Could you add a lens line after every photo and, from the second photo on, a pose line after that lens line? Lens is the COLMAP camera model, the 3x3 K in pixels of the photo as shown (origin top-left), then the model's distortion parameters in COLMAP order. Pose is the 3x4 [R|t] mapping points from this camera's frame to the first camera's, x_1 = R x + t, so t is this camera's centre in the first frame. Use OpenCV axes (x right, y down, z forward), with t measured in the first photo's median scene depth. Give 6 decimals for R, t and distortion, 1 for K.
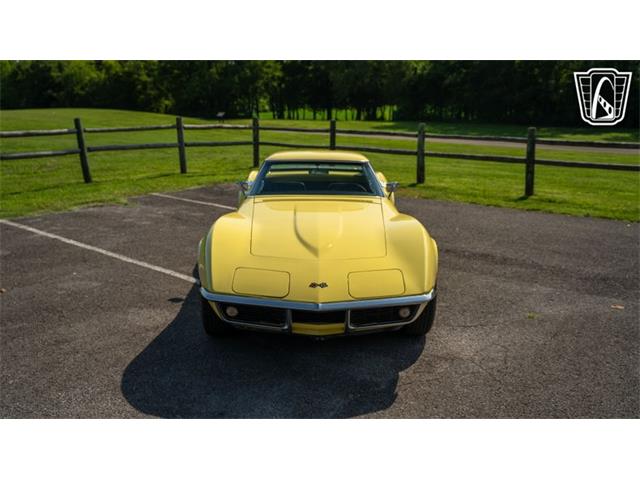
lens RADIAL K [[616.8, 0, 320.0], [0, 616.8, 240.0], [0, 0, 1]] dist [-0.078061, 0.193293]
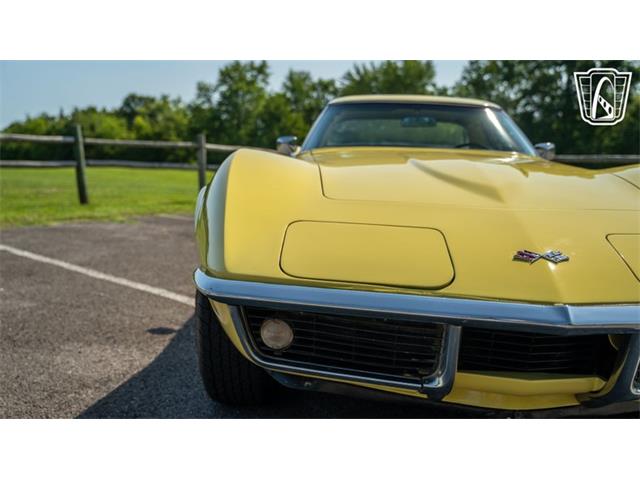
lens RADIAL K [[616.8, 0, 320.0], [0, 616.8, 240.0], [0, 0, 1]] dist [-0.078061, 0.193293]
pose [[0.998965, 0.023641, -0.038853, -0.069981], [-0.027810, 0.993485, -0.110521, 0.066485], [0.035987, 0.111487, 0.993114, 0.425327]]
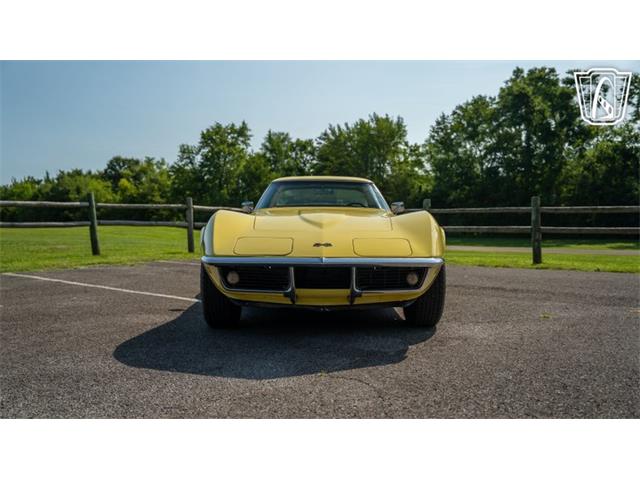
lens RADIAL K [[616.8, 0, 320.0], [0, 616.8, 240.0], [0, 0, 1]] dist [-0.078061, 0.193293]
pose [[0.999912, -0.003467, -0.012833, 0.003803], [0.000818, 0.979598, -0.200963, 0.166823], [0.013268, 0.200935, 0.979515, 0.029448]]
